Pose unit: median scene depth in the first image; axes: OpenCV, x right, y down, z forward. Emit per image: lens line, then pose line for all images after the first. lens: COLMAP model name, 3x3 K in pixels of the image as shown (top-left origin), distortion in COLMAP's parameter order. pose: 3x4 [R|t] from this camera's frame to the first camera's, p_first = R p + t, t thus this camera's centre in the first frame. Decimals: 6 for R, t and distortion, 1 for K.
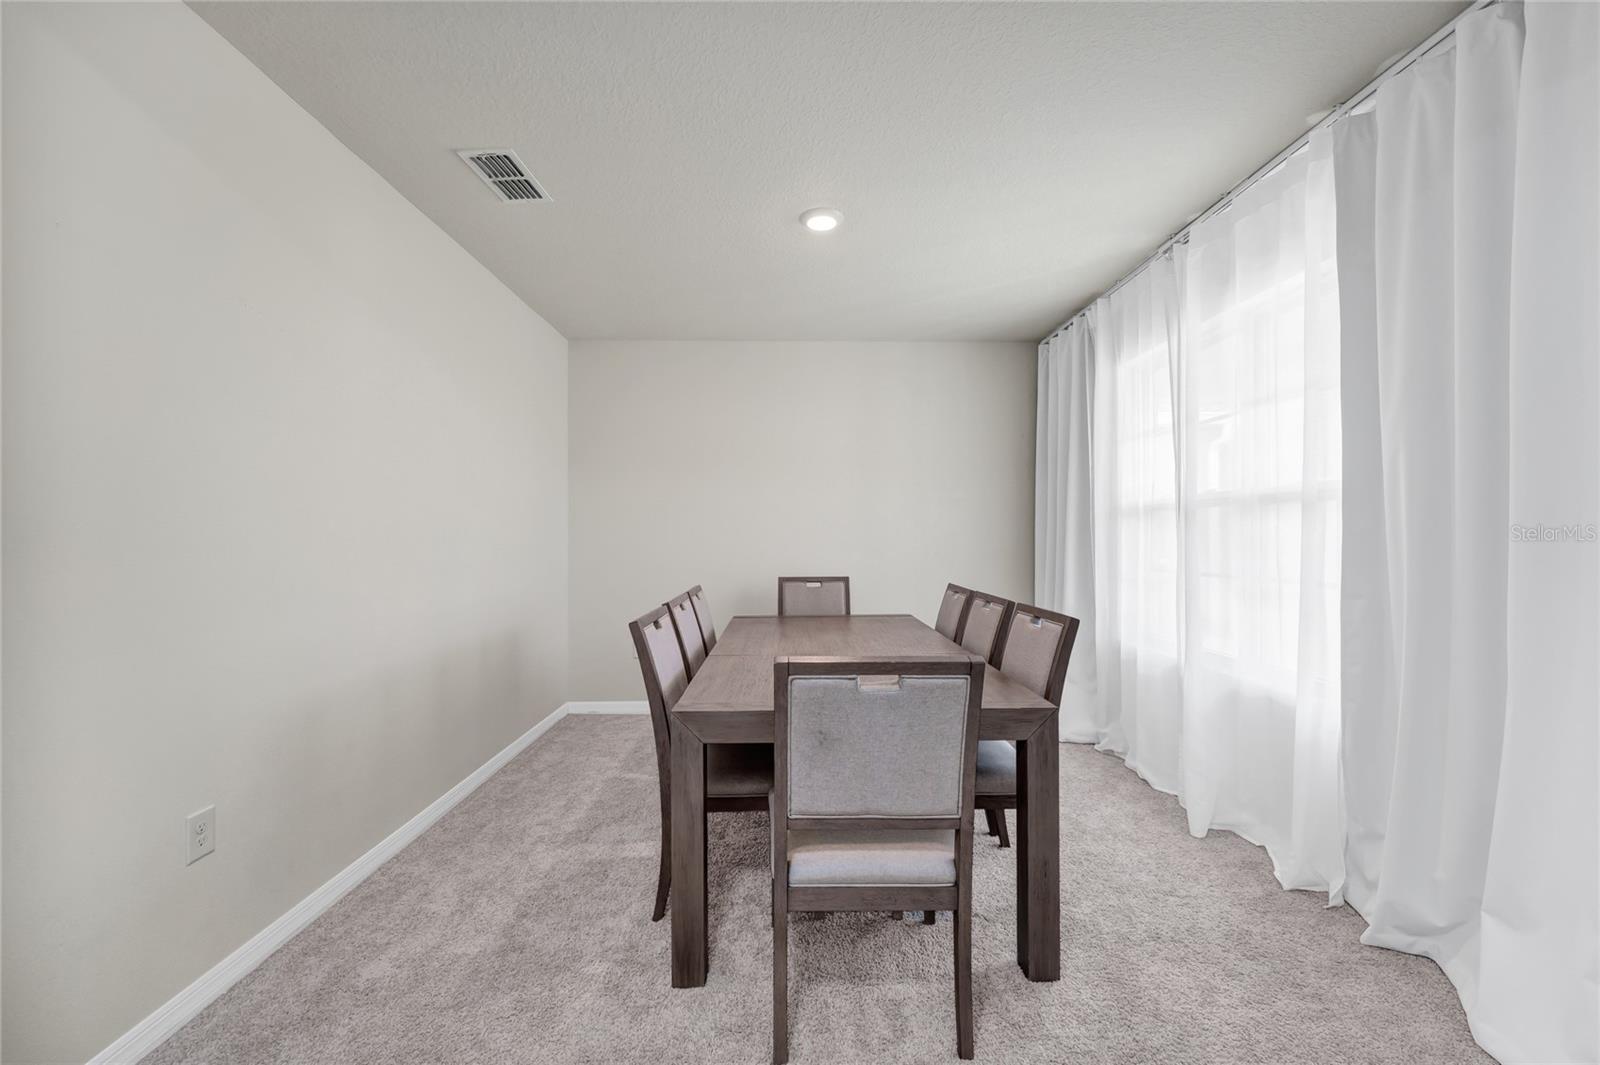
lens RADIAL K [[651.3, 0, 813.8], [0, 651.3, 538.8], [0, 0, 1]] dist [-0.001389, -0.000044]
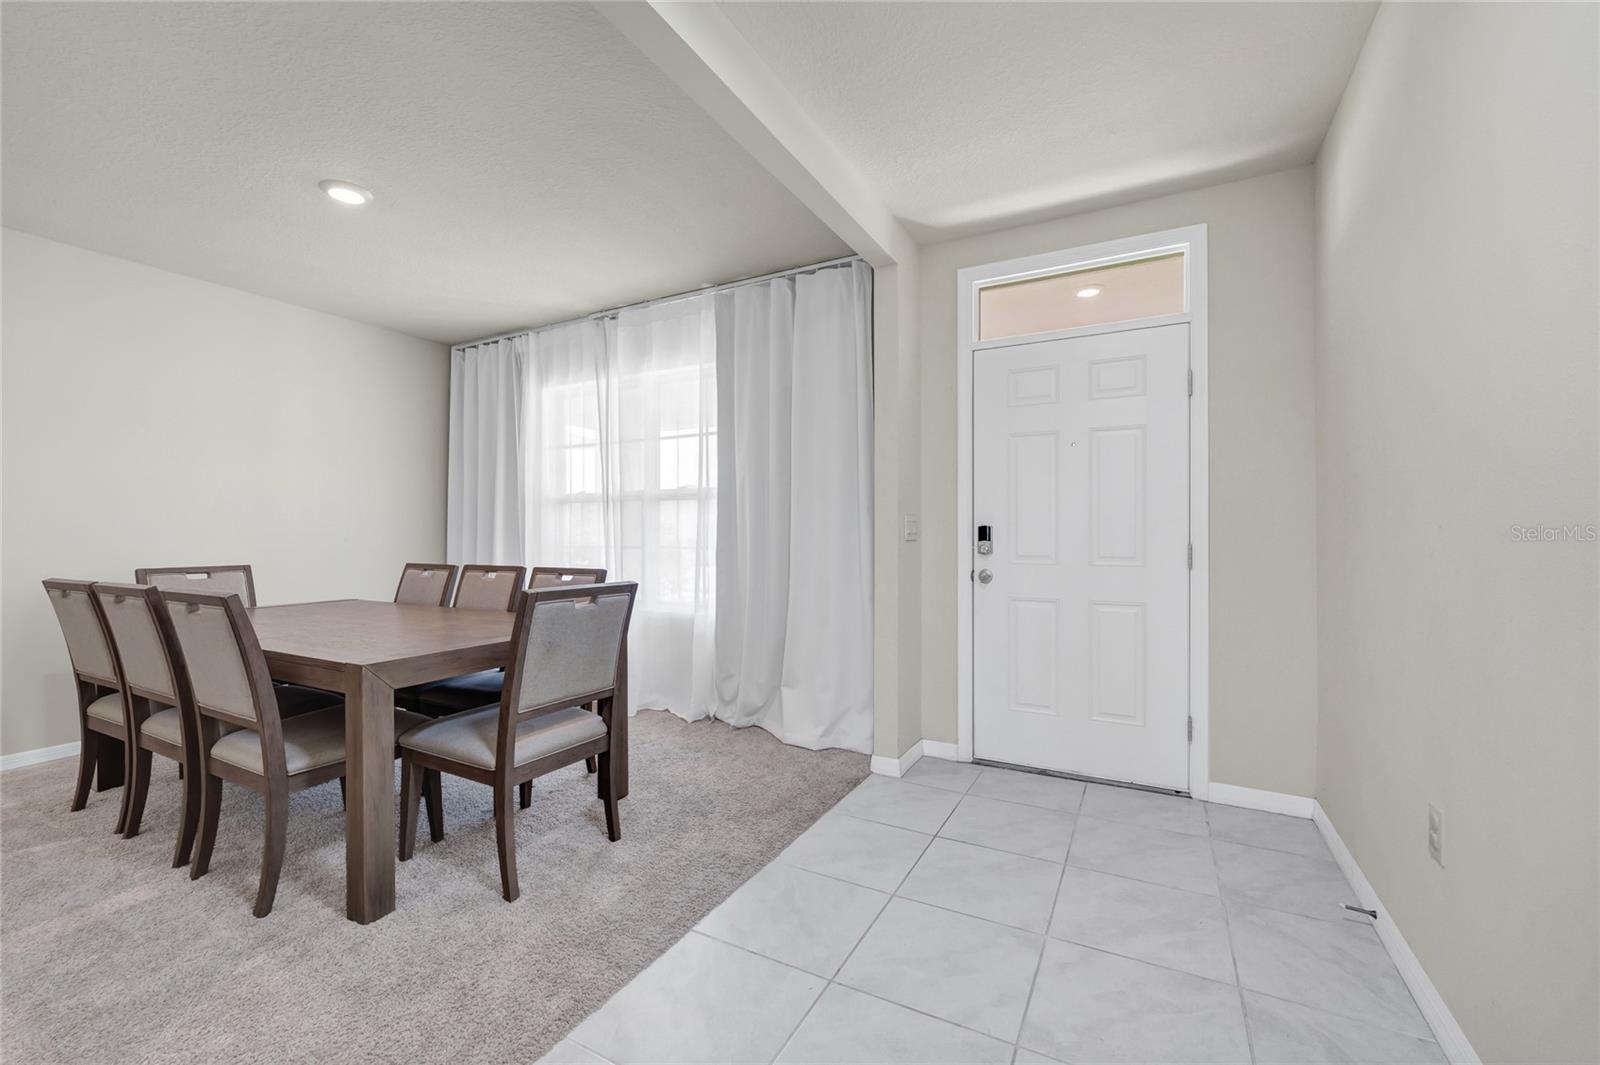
lens RADIAL K [[651.3, 0, 790.7], [0, 651.3, 538.1], [0, 0, 1]] dist [-0.001389, -0.000044]
pose [[0.513217, -0.005760, 0.858239, -0.631481], [0.006246, 0.999976, 0.002976, 0.047269], [-0.858236, 0.003833, 0.513241, -0.120706]]
